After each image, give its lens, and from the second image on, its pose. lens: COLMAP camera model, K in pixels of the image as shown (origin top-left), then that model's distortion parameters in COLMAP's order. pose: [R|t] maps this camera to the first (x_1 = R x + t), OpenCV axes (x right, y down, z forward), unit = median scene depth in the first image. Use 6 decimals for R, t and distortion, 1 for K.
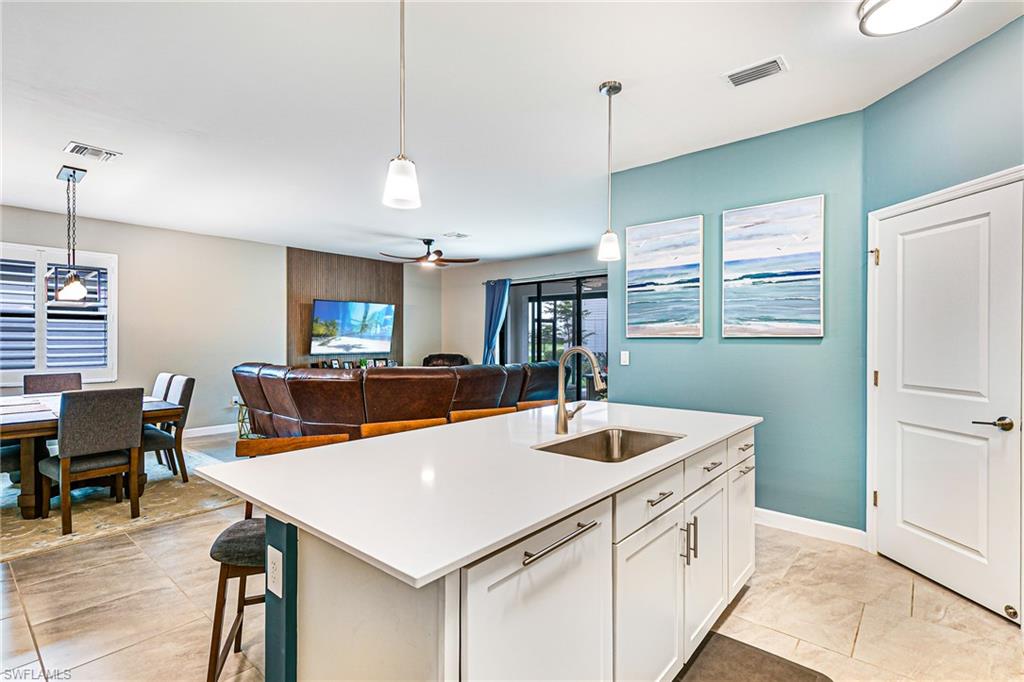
lens RADIAL K [[476.3, 0, 512.6], [0, 476.3, 340.2], [0, 0, 1]] dist [0.005037, -0.000169]
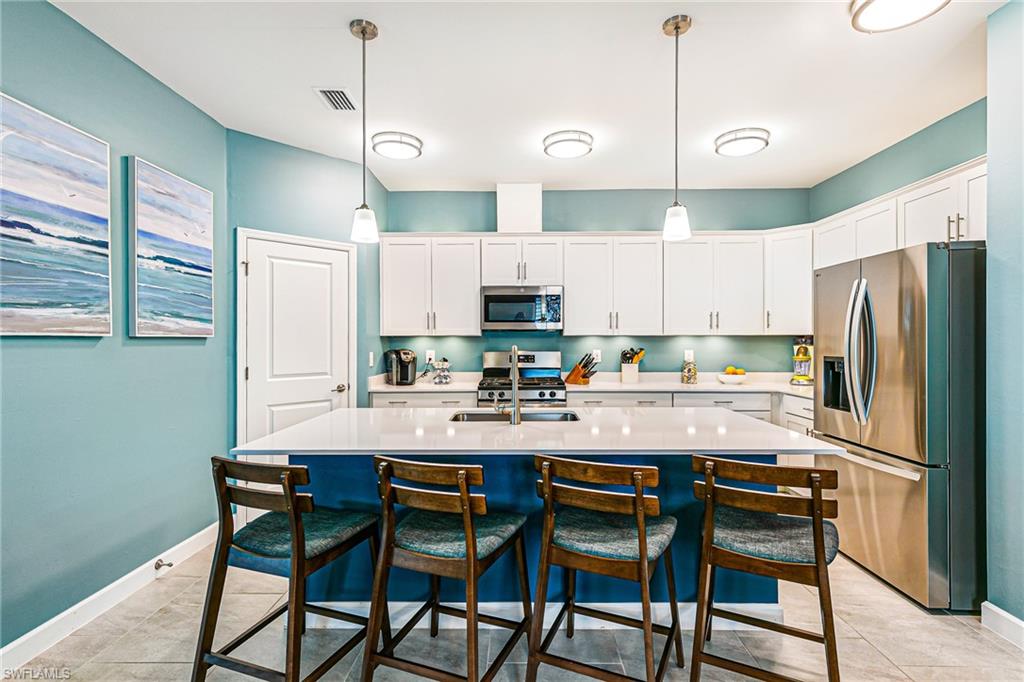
lens RADIAL K [[476.3, 0, 512.9], [0, 476.3, 340.3], [0, 0, 1]] dist [0.005037, -0.000169]
pose [[-0.626652, -0.000773, 0.779299, -0.458455], [0.001952, 0.999995, 0.002561, -0.001743], [-0.779297, 0.003126, -0.626647, 1.030287]]
